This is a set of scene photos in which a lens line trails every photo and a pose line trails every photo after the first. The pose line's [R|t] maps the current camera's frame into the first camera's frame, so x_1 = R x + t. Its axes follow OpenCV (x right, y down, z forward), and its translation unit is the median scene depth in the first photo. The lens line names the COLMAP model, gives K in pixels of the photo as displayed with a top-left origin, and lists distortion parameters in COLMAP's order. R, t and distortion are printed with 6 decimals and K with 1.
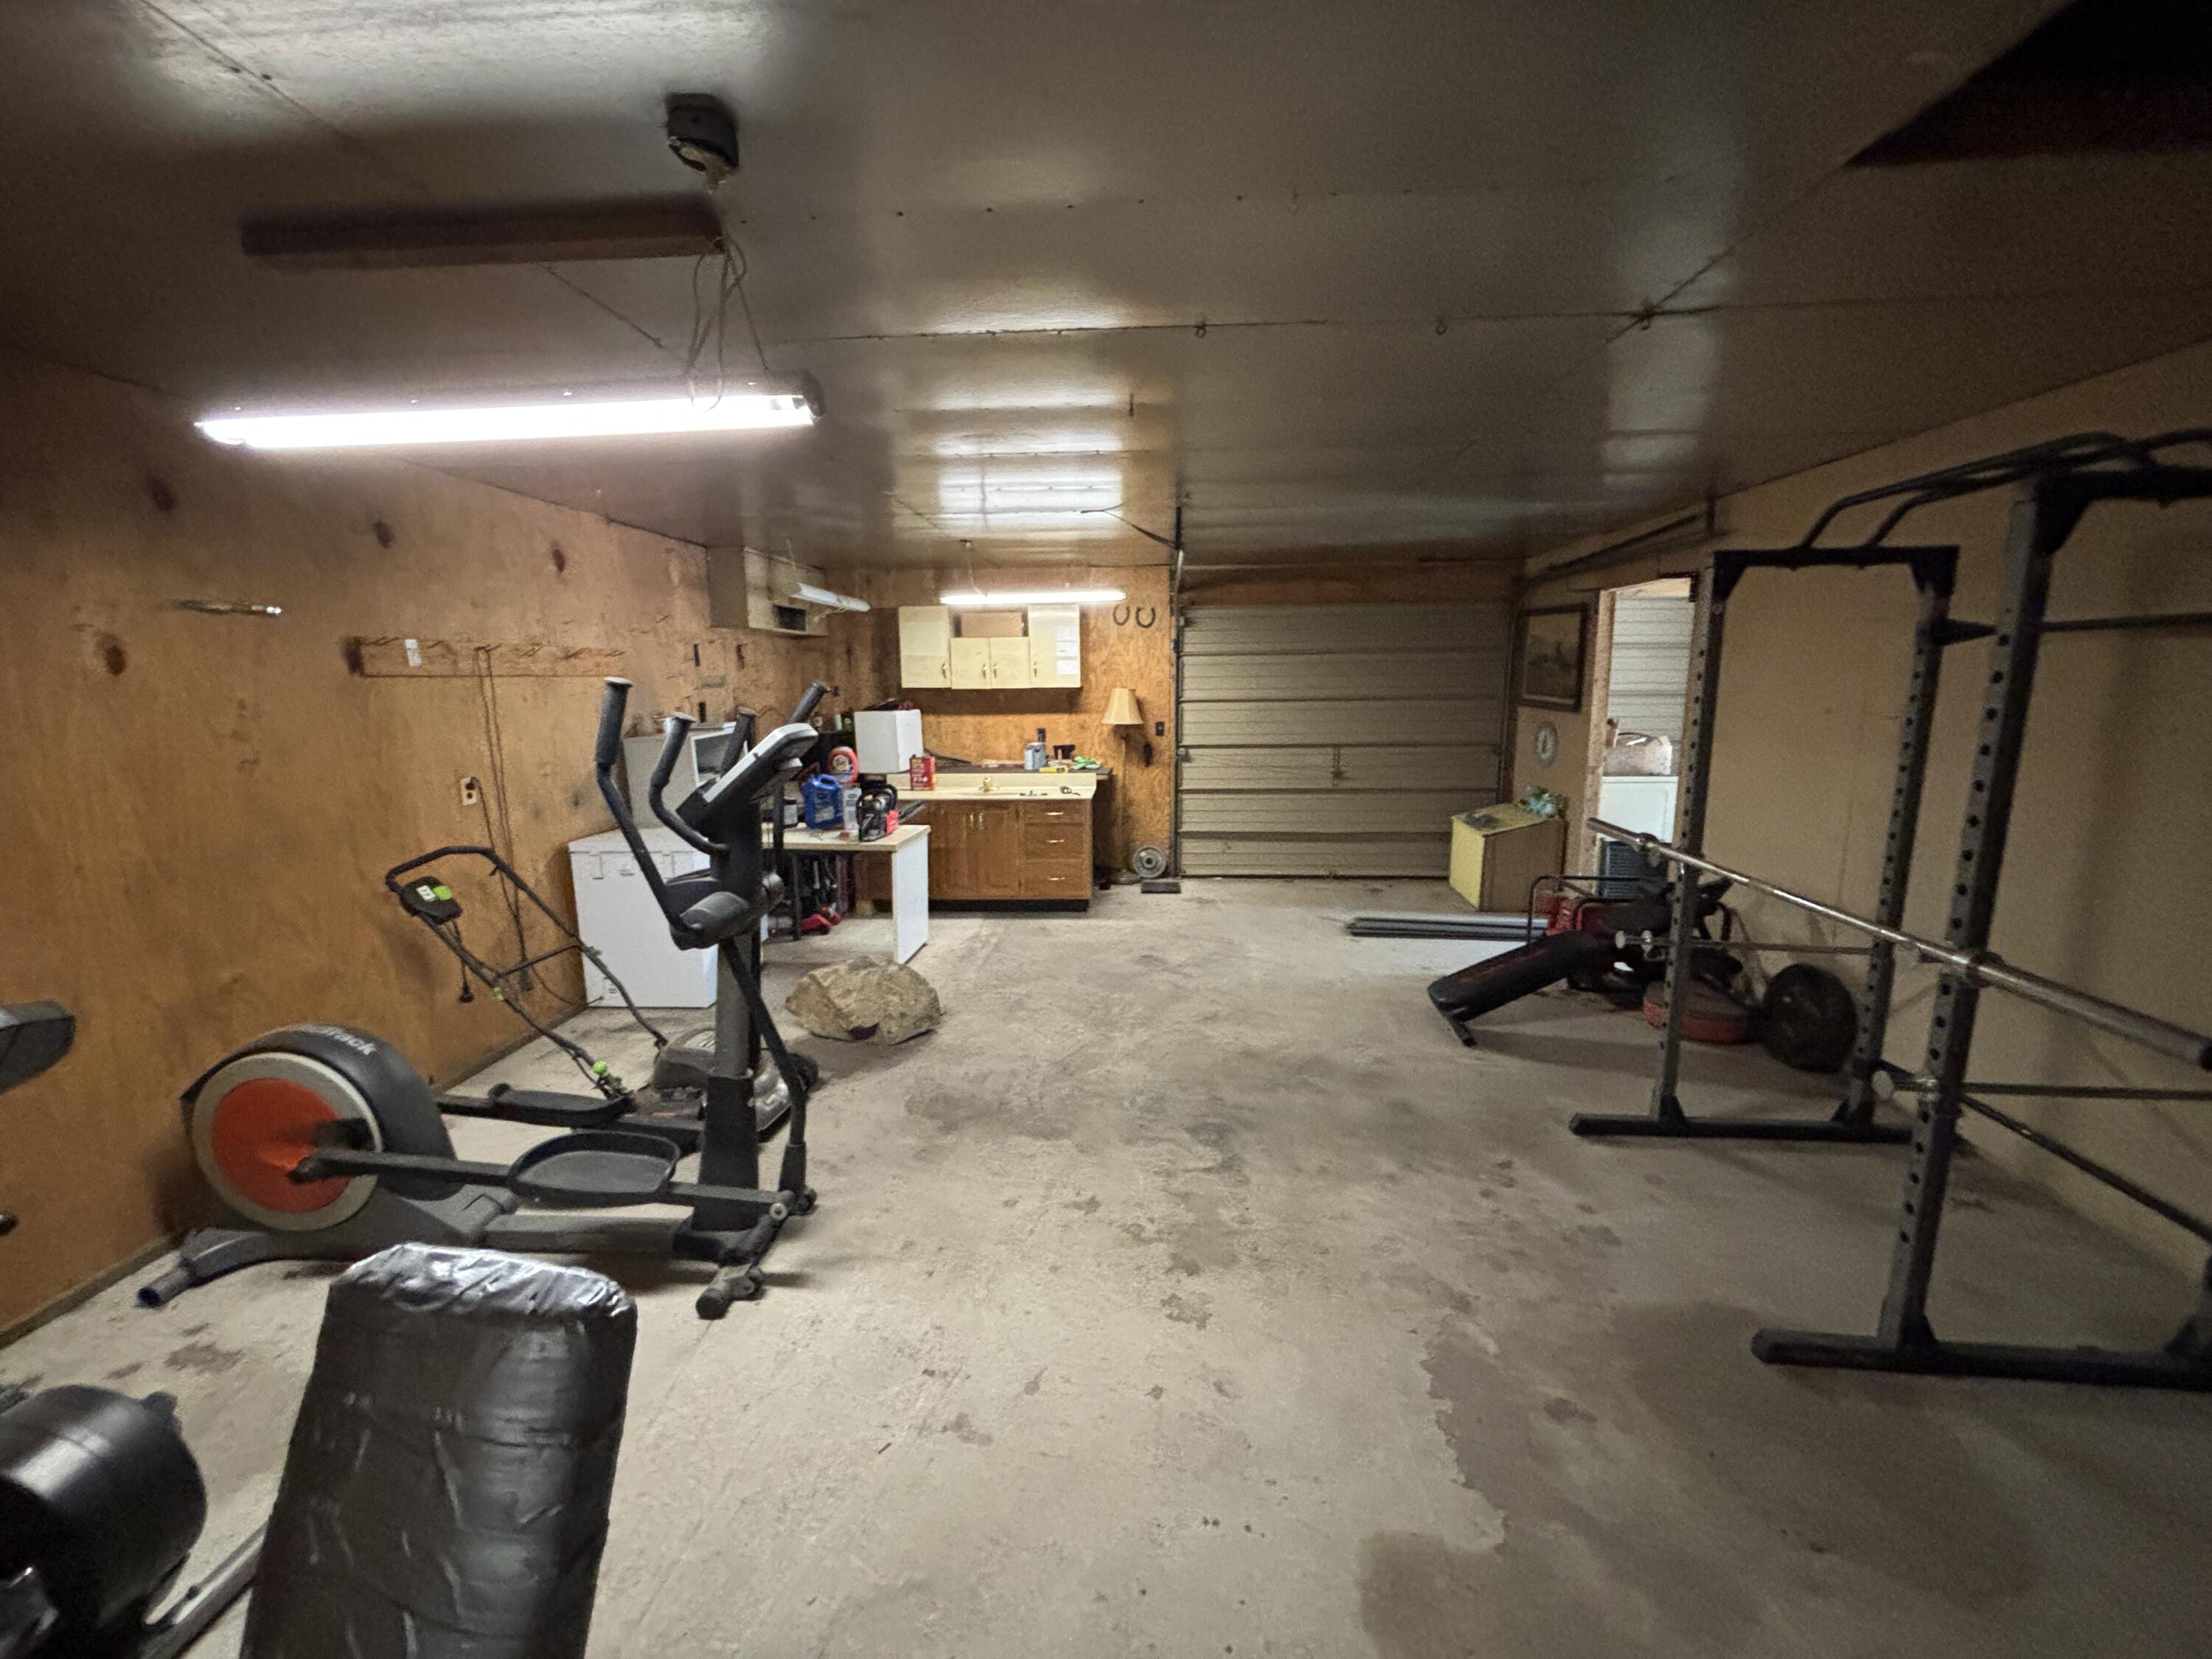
lens RADIAL K [[921.4, 0, 1094.6], [0, 921.4, 820.6], [0, 0, 1]] dist [0.022800, -0.007635]
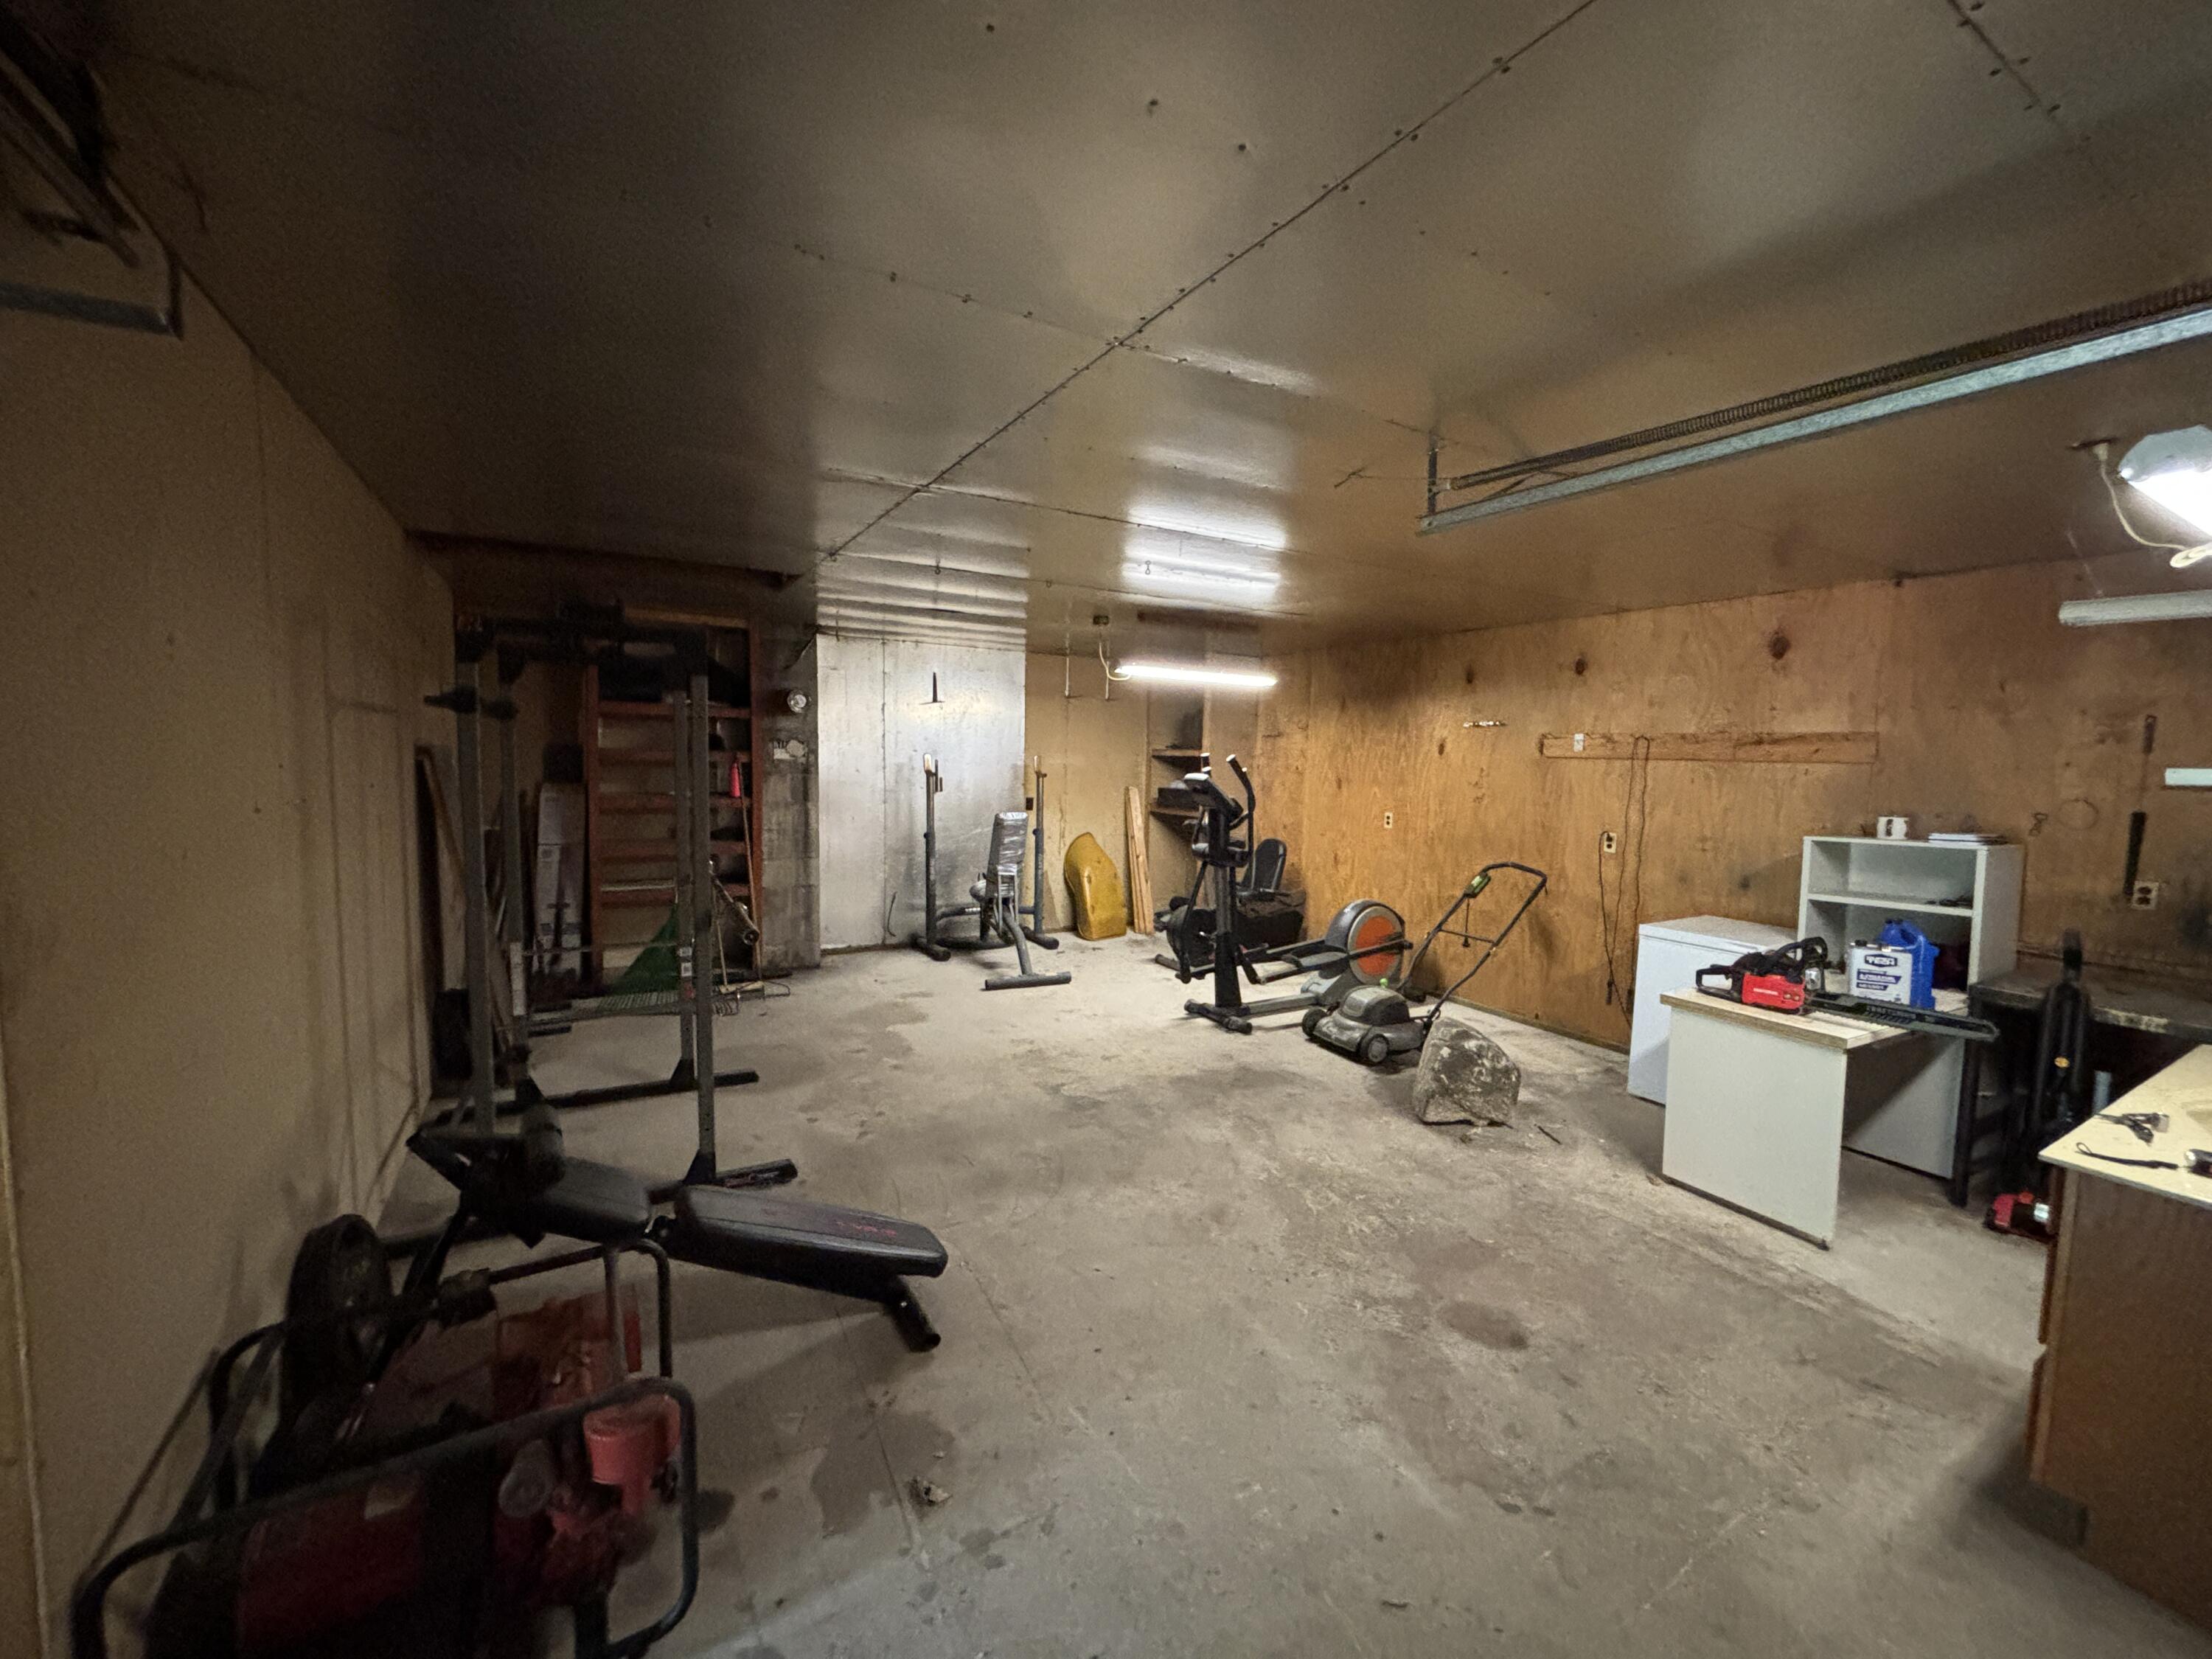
lens RADIAL K [[921.4, 0, 1094.6], [0, 921.4, 820.6], [0, 0, 1]] dist [0.022800, -0.007635]
pose [[-0.841227, 0.026019, -0.540055, 0.681286], [-0.101518, 0.973476, 0.205032, -0.262231], [0.531066, 0.227304, -0.816273, 1.688282]]
